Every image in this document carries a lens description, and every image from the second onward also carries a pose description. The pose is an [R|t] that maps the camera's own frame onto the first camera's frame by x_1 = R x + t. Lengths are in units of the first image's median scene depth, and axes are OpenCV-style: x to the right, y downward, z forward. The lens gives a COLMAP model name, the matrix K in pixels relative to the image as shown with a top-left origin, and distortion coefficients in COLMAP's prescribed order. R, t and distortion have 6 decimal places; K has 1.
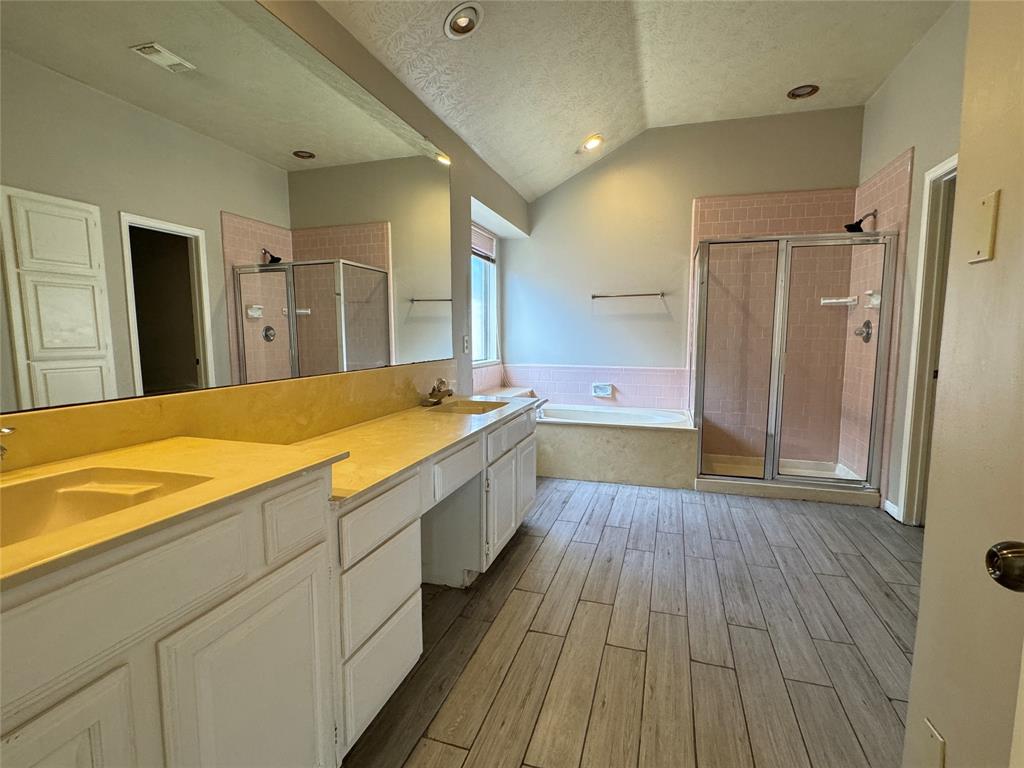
lens RADIAL K [[505.9, 0, 515.3], [0, 505.9, 385.4], [0, 0, 1]] dist [0.000442, 0.000472]
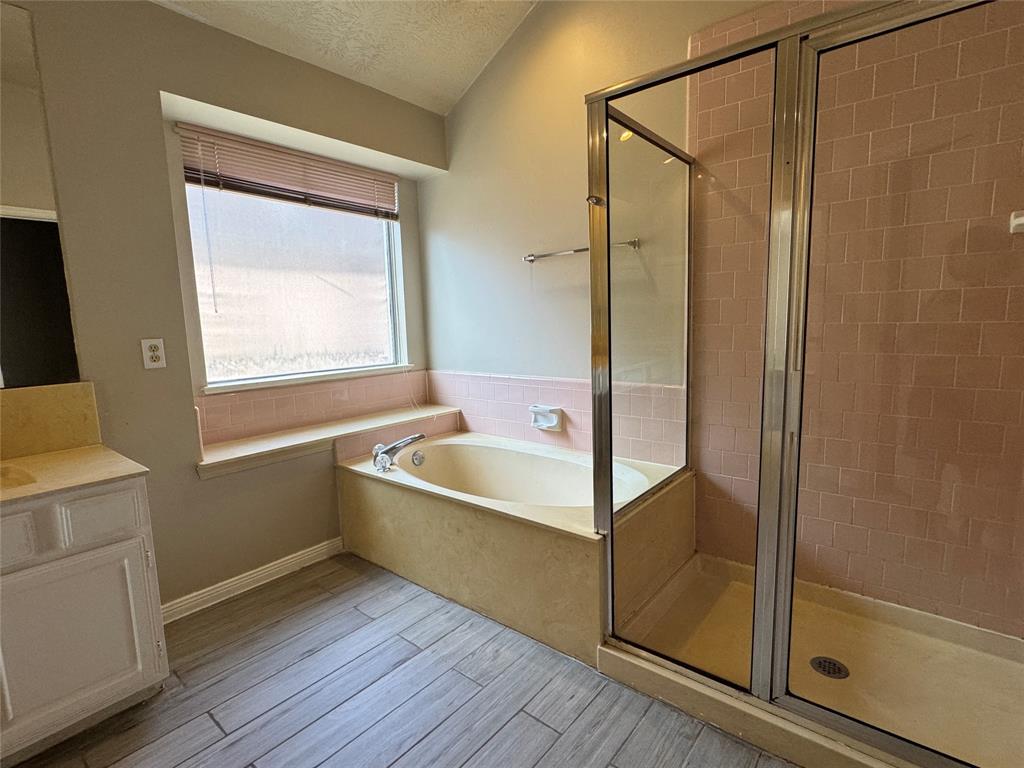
lens RADIAL K [[505.9, 0, 507.6], [0, 505.9, 387.2], [0, 0, 1]] dist [0.000442, 0.000472]
pose [[0.921619, 0.020180, -0.387570, 0.431166], [-0.005226, 0.999202, 0.039598, -0.059787], [0.388060, -0.034469, 0.920989, 0.533866]]
